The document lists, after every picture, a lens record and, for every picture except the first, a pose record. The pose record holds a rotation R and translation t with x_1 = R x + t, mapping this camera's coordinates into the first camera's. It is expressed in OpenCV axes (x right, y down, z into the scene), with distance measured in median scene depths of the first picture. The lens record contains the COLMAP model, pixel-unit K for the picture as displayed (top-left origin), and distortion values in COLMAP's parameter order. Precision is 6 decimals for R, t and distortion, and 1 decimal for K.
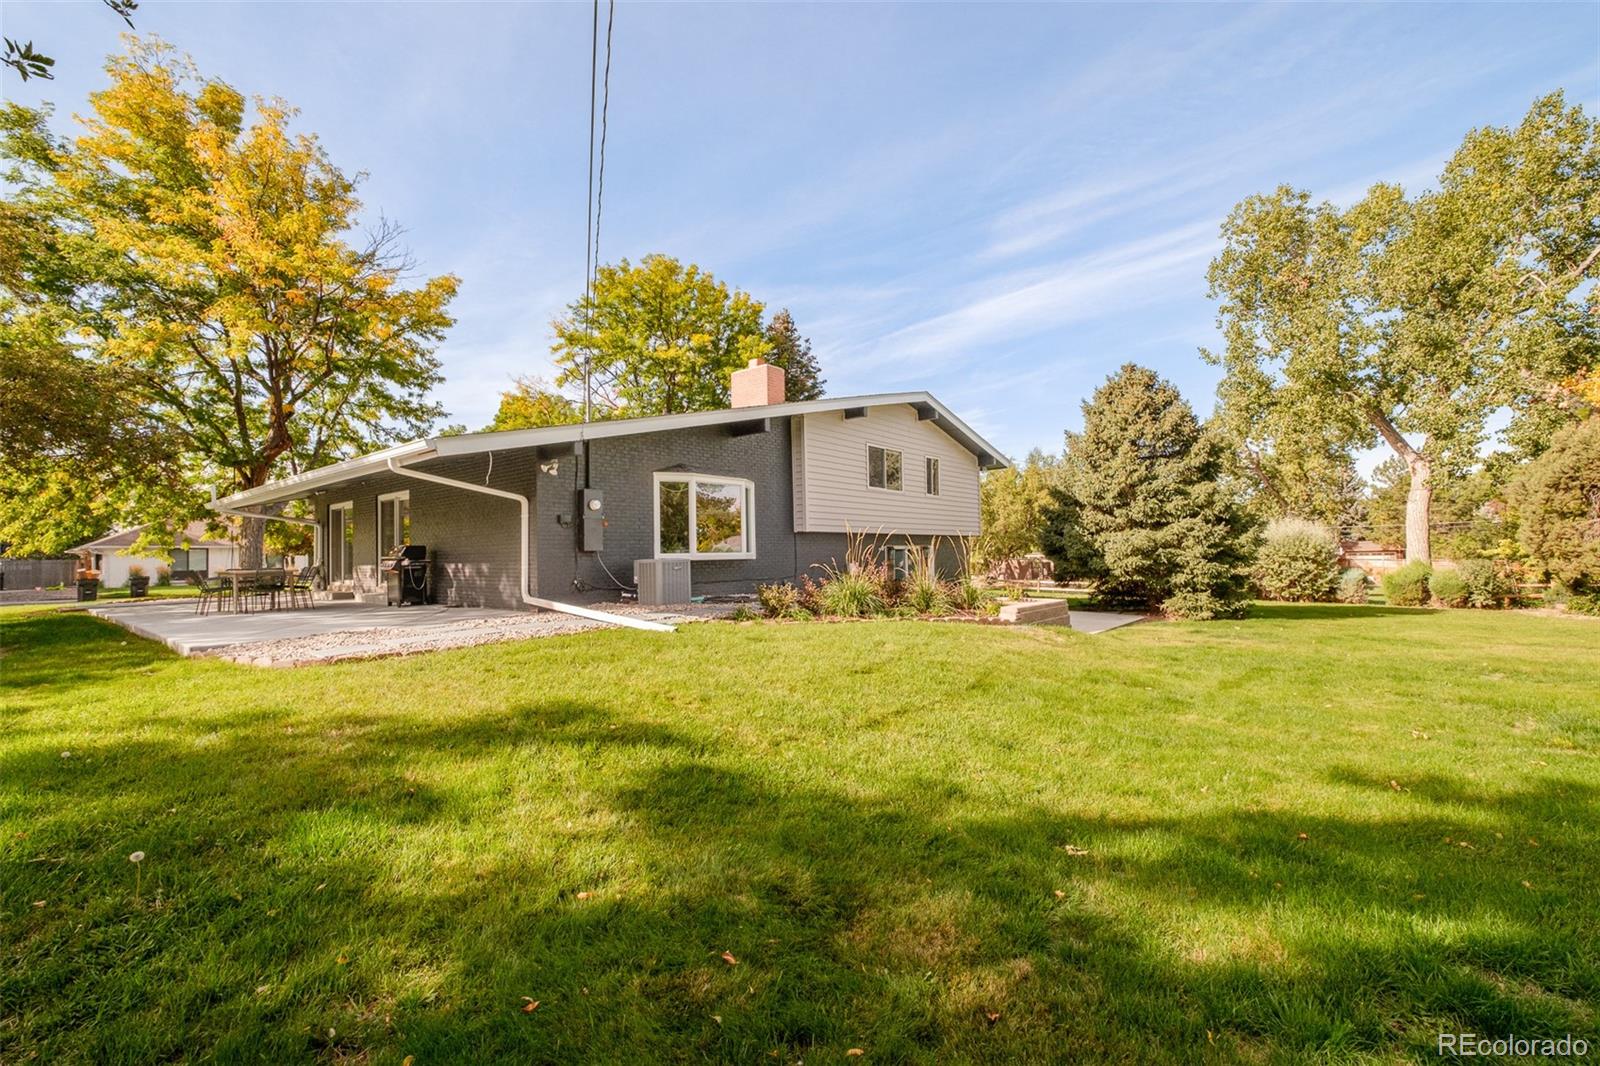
lens RADIAL K [[686.9, 0, 793.6], [0, 686.9, 536.0], [0, 0, 1]] dist [-0.005418, -0.000193]
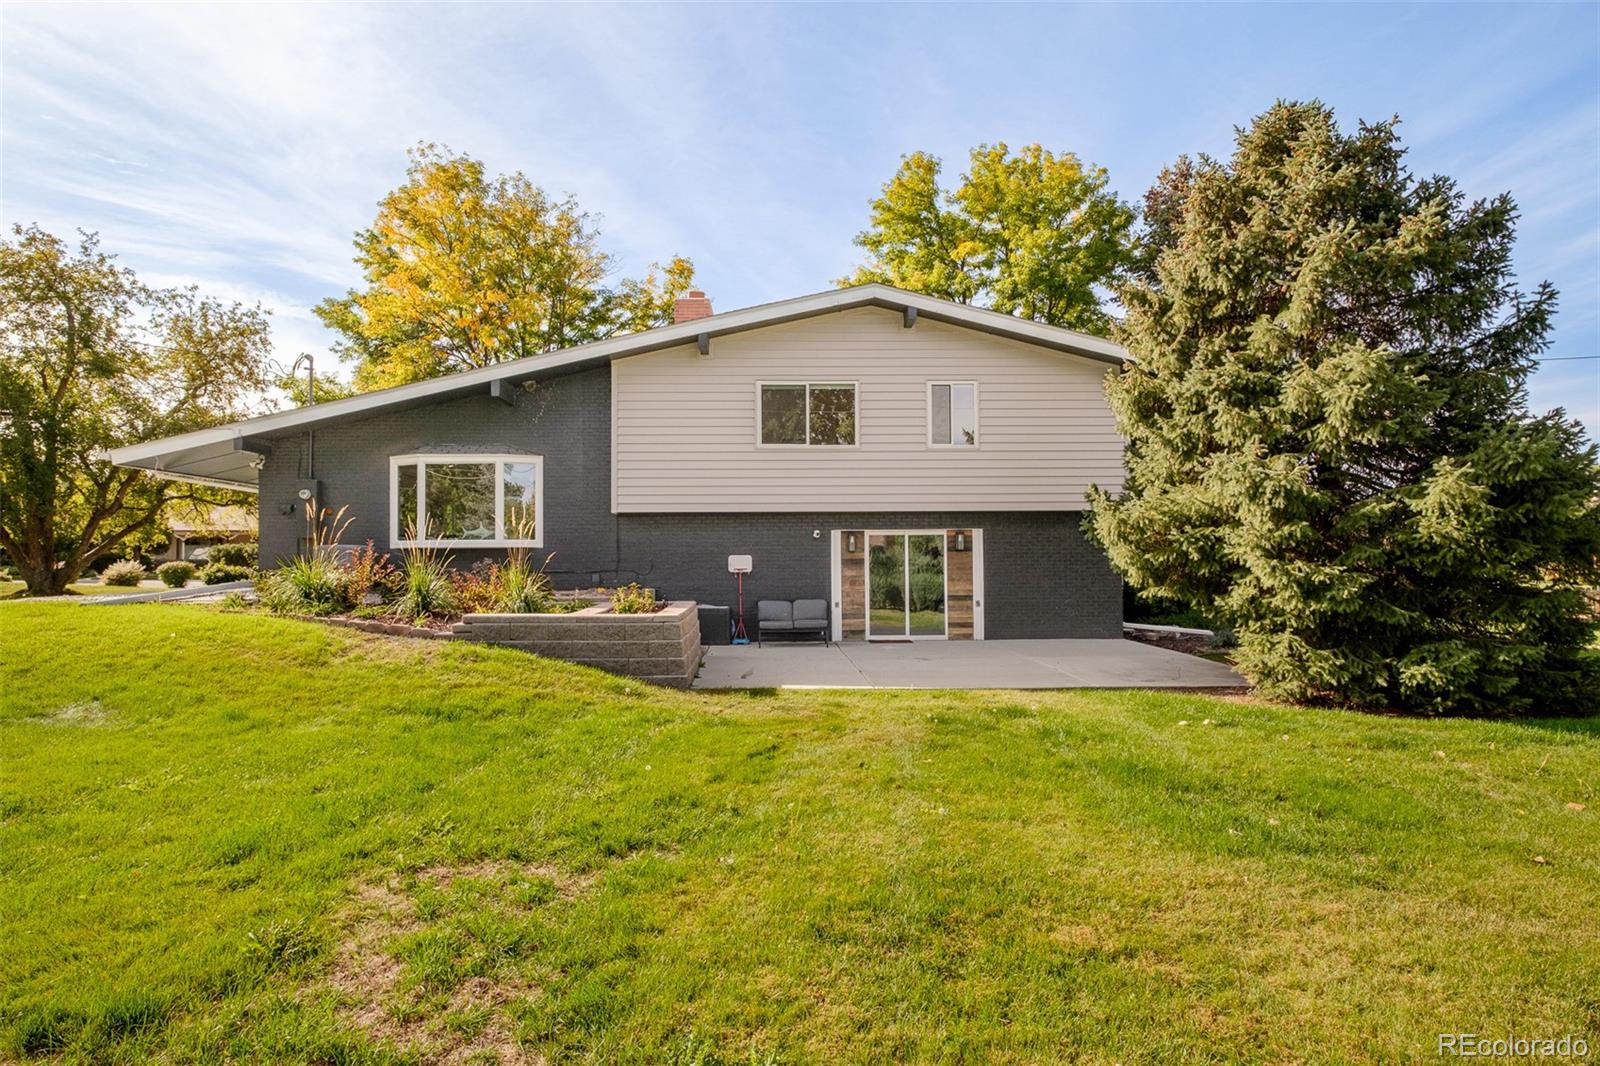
lens RADIAL K [[892.4, 0, 801.7], [0, 892.4, 547.6], [0, 0, 1]] dist [0.000418, 0.001284]
pose [[0.592752, -0.010083, -0.805322, 1.074071], [0.004151, 0.999947, -0.009465, 0.047458], [0.805374, 0.002268, 0.592762, 0.651247]]
